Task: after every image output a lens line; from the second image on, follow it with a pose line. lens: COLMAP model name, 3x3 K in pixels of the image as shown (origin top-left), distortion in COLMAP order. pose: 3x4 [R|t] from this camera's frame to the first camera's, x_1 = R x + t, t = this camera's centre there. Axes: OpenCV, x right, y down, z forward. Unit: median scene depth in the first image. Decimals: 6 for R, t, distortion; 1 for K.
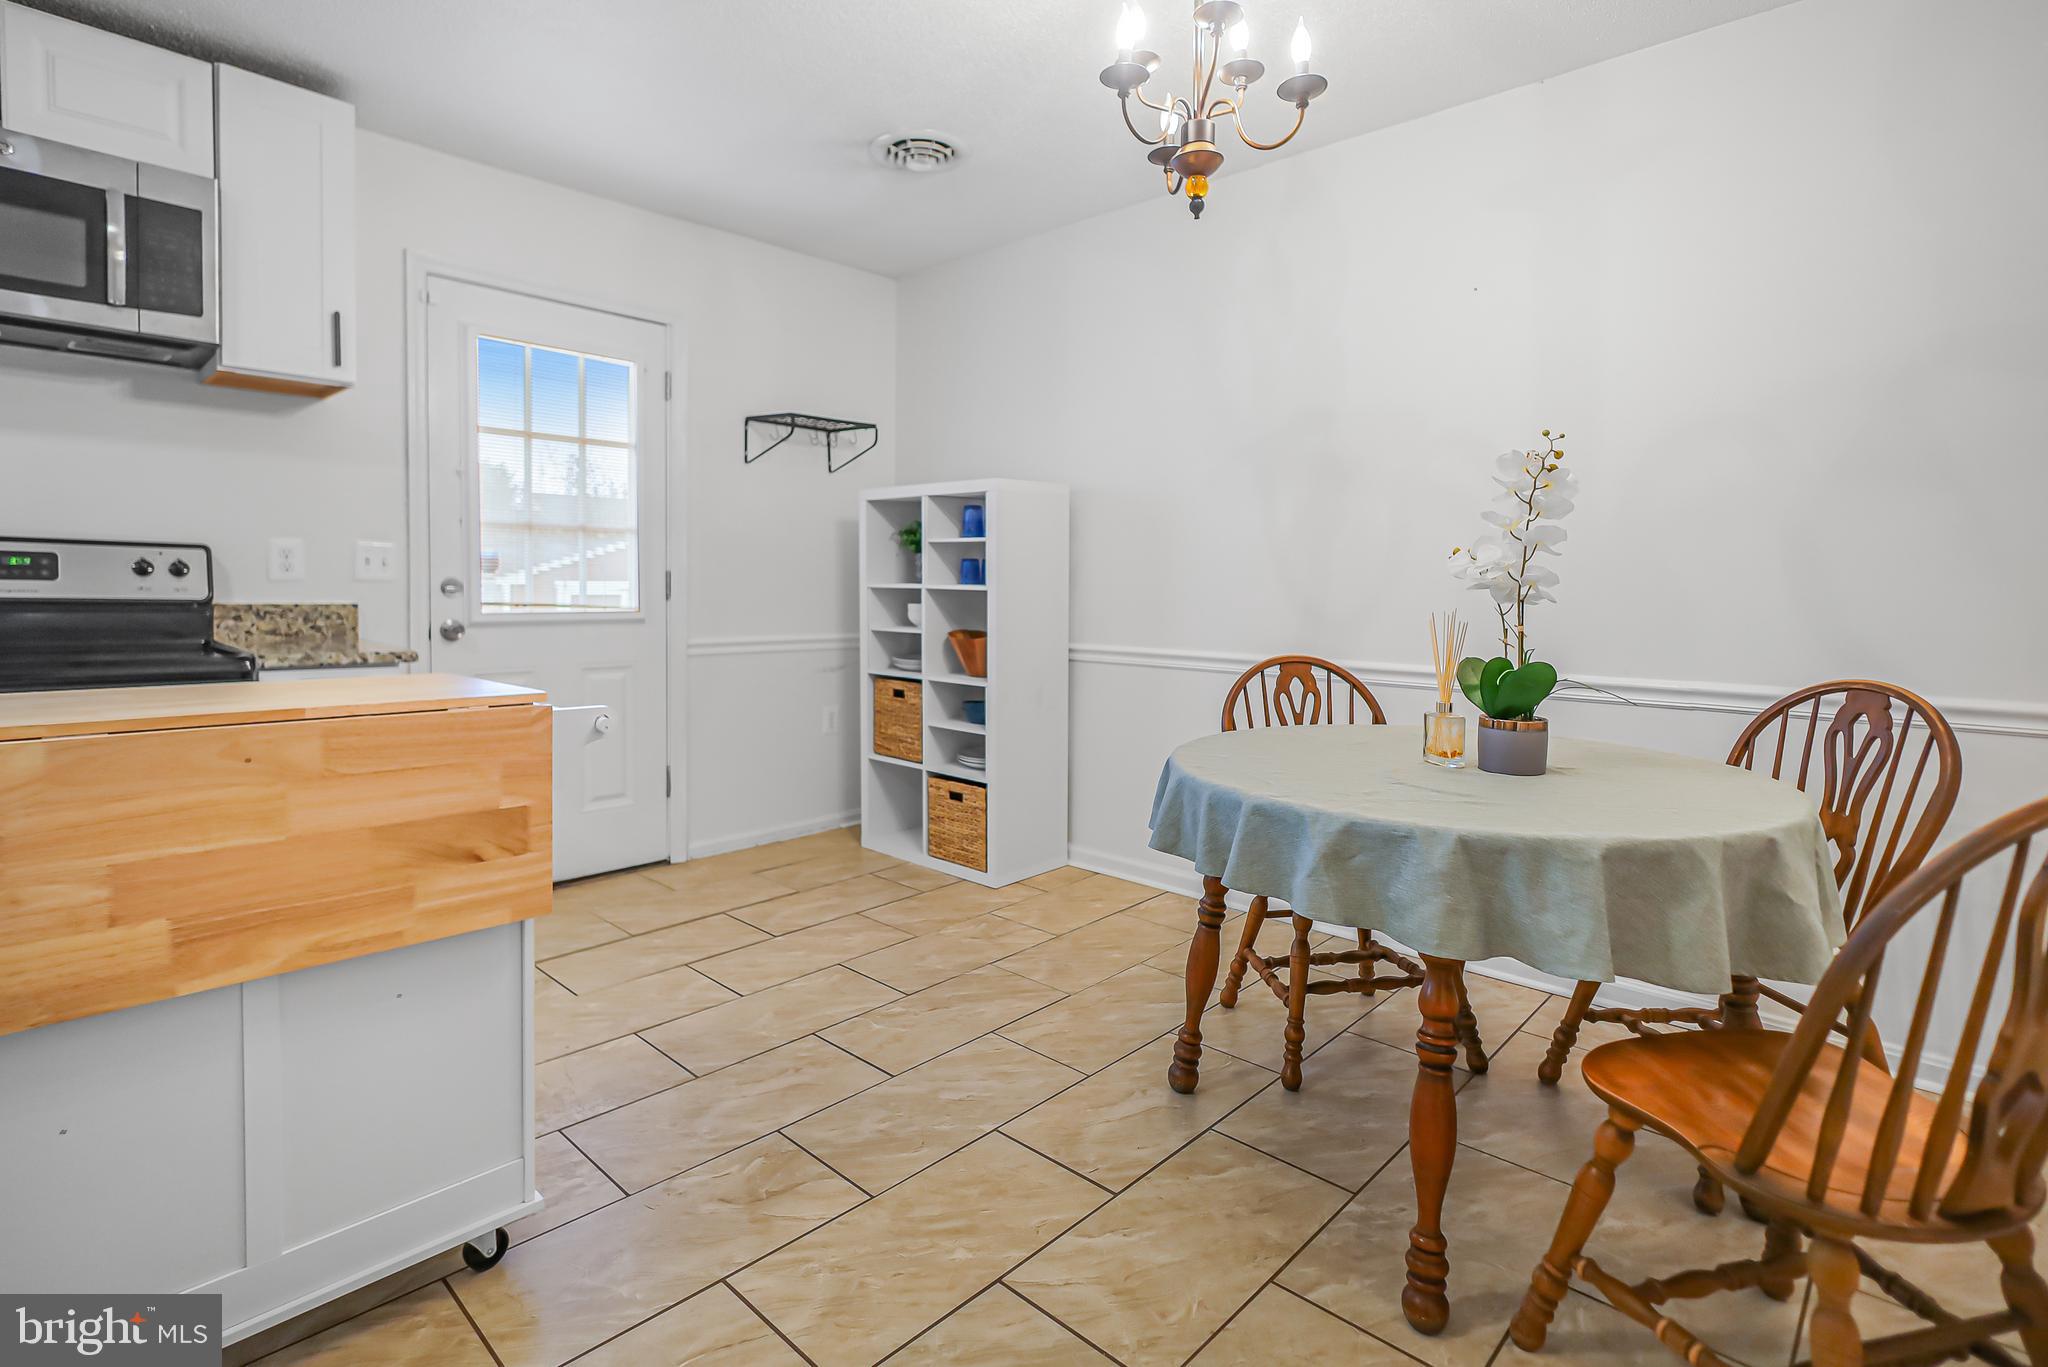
lens RADIAL K [[1006.9, 0, 1014.3], [0, 1006.9, 631.5], [0, 0, 1]] dist [-0.004409, 0.000039]
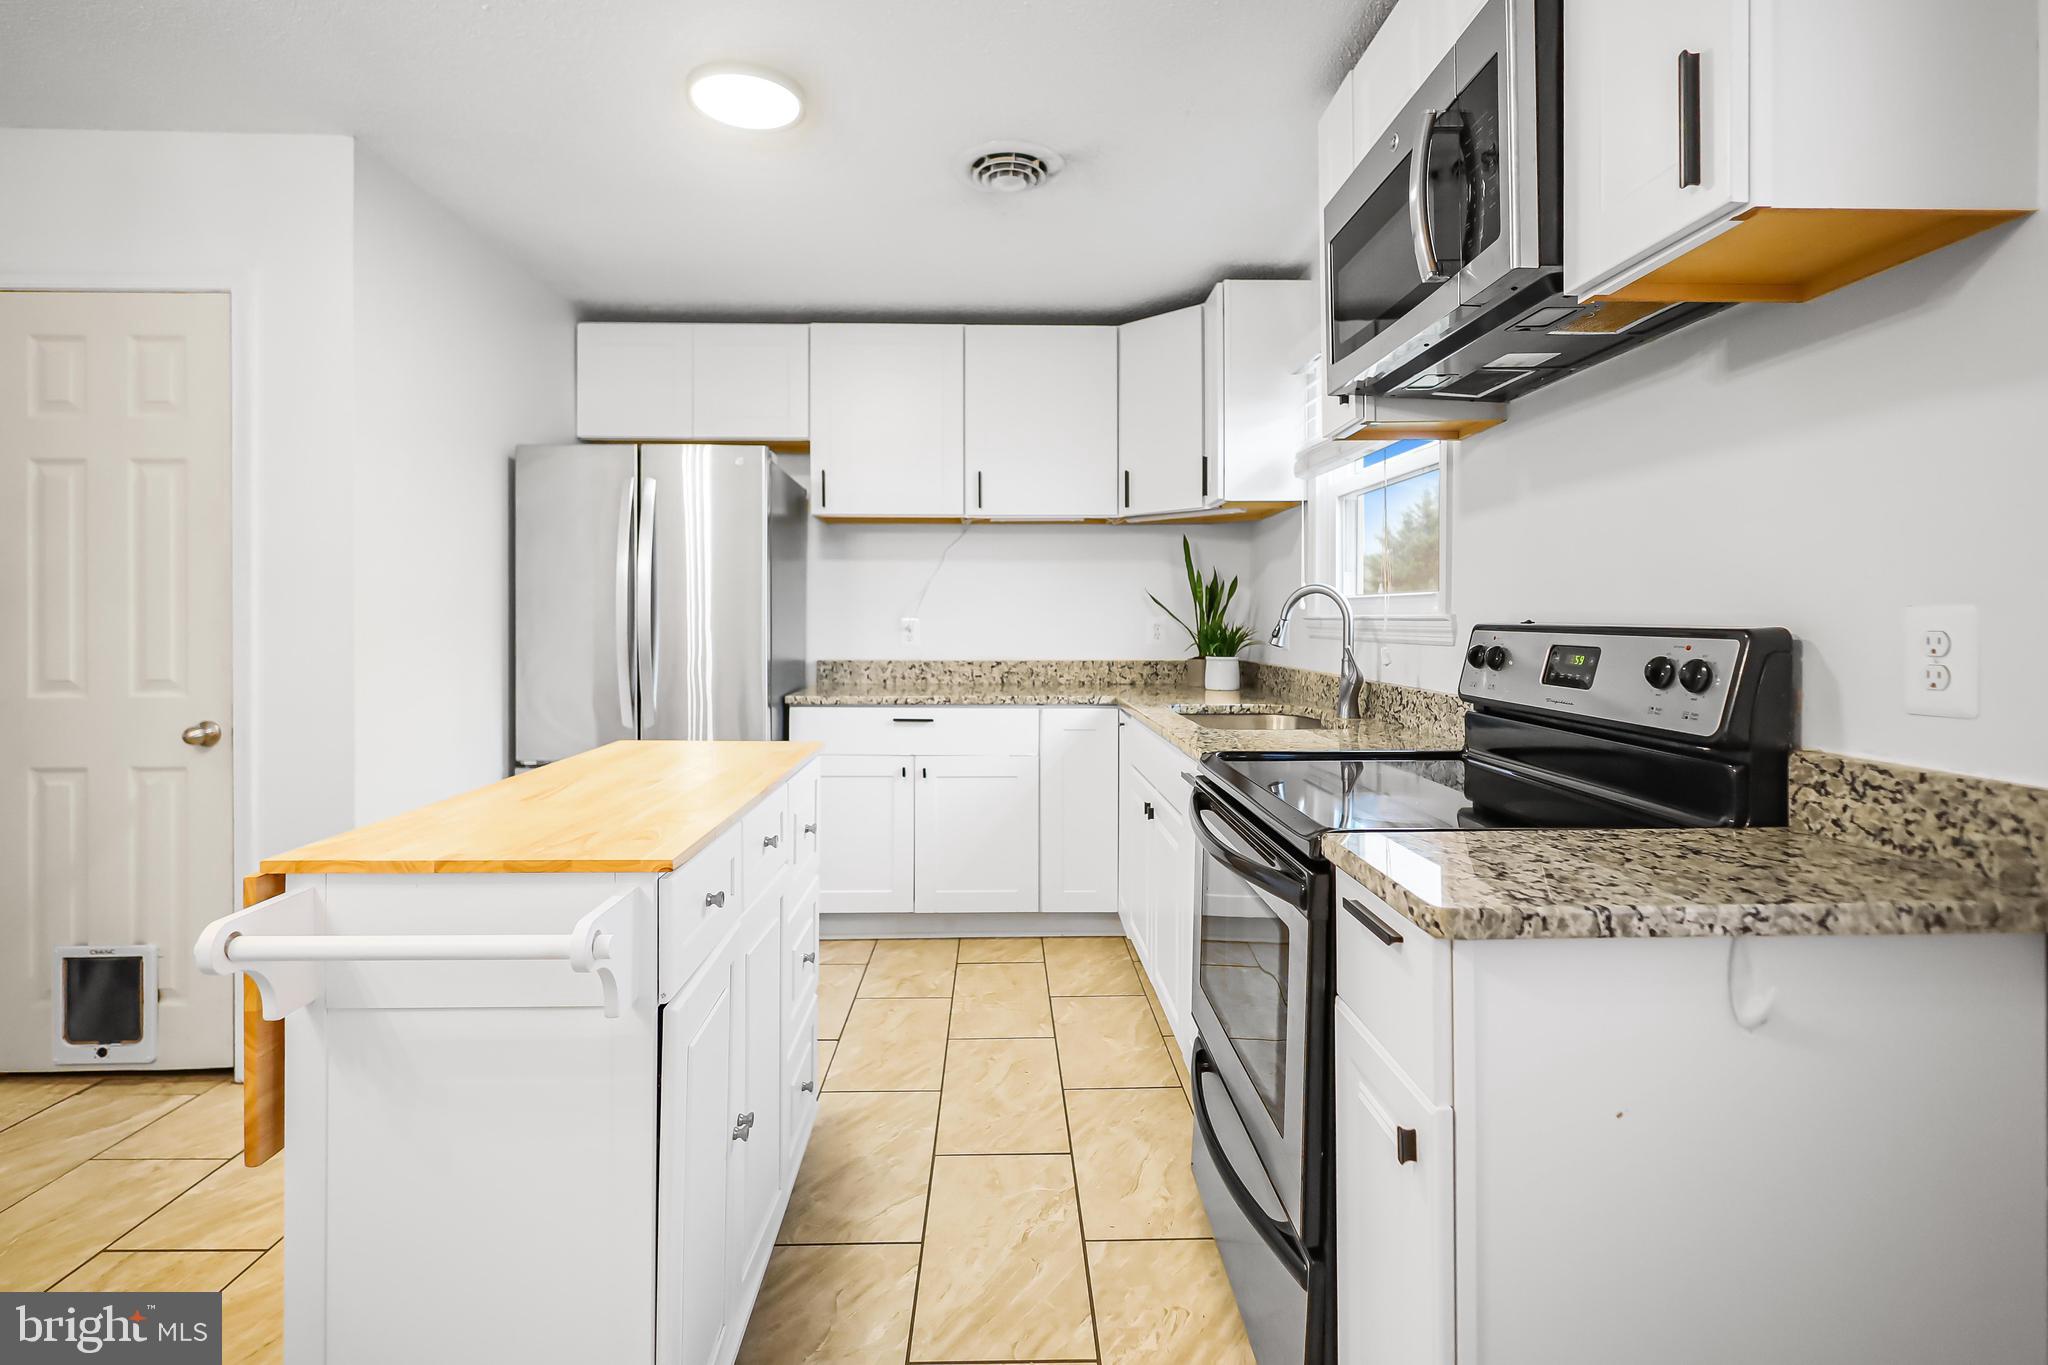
lens RADIAL K [[978.7, 0, 1028.4], [0, 978.7, 626.0], [0, 0, 1]] dist [-0.002940, 0.000215]
pose [[-0.712237, -0.013558, -0.701809, -0.224109], [-0.040312, 0.998953, 0.021612, -0.087975], [0.700781, 0.043684, -0.712038, 1.144361]]
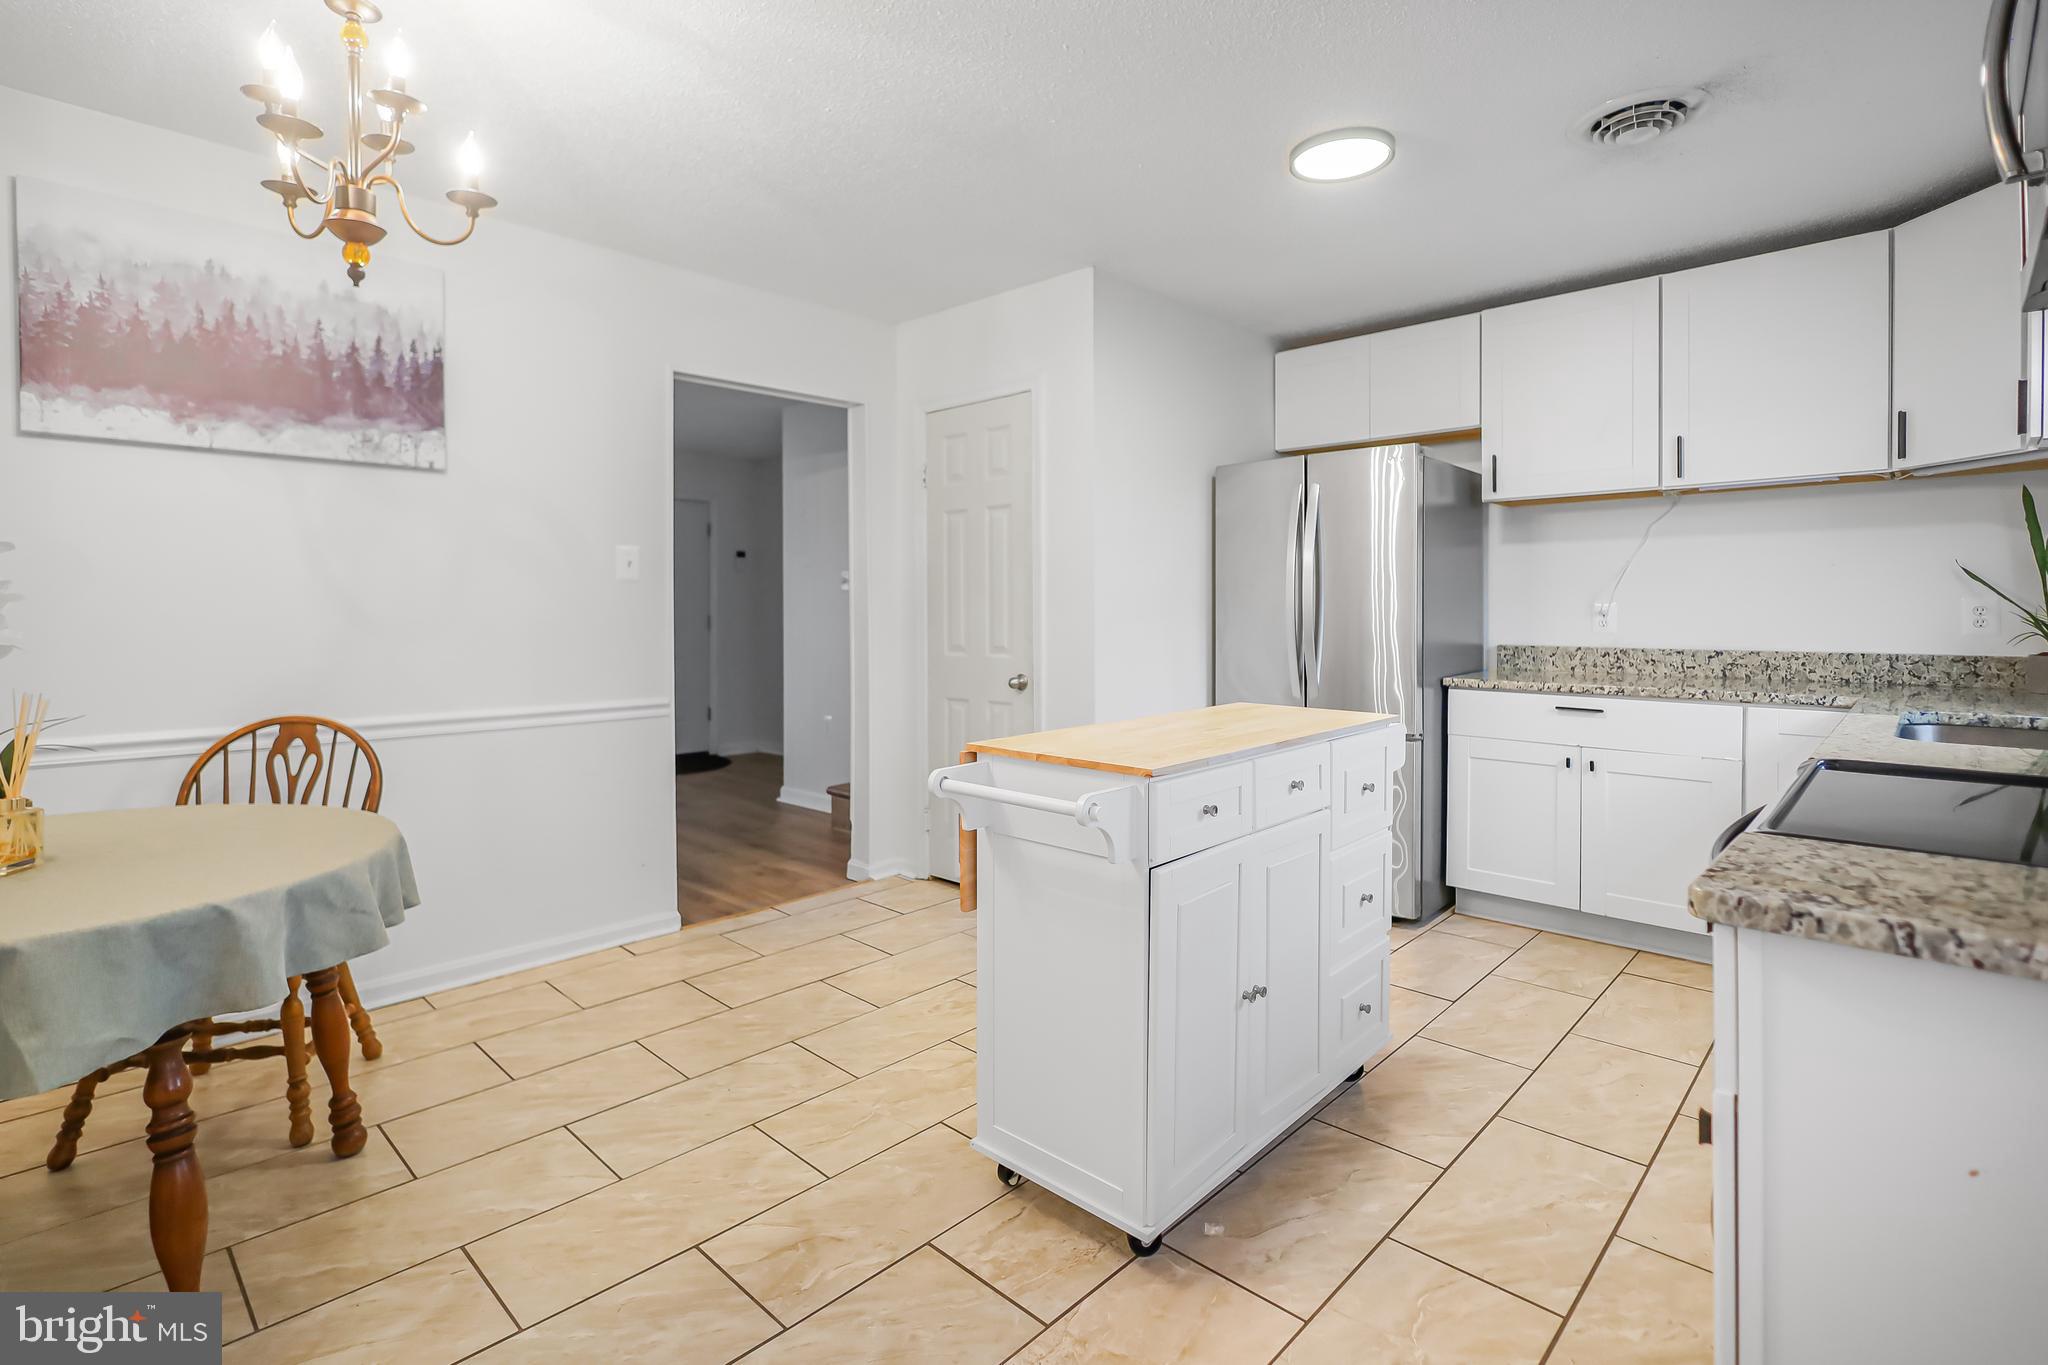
lens RADIAL K [[978.2, 0, 1007.8], [0, 978.2, 629.7], [0, 0, 1]] dist [-0.000474, 0.000186]
pose [[-0.999755, -0.011235, 0.019069, -0.332354], [-0.010000, 0.997920, 0.063682, -0.102035], [-0.019745, 0.063476, -0.997788, 1.371752]]
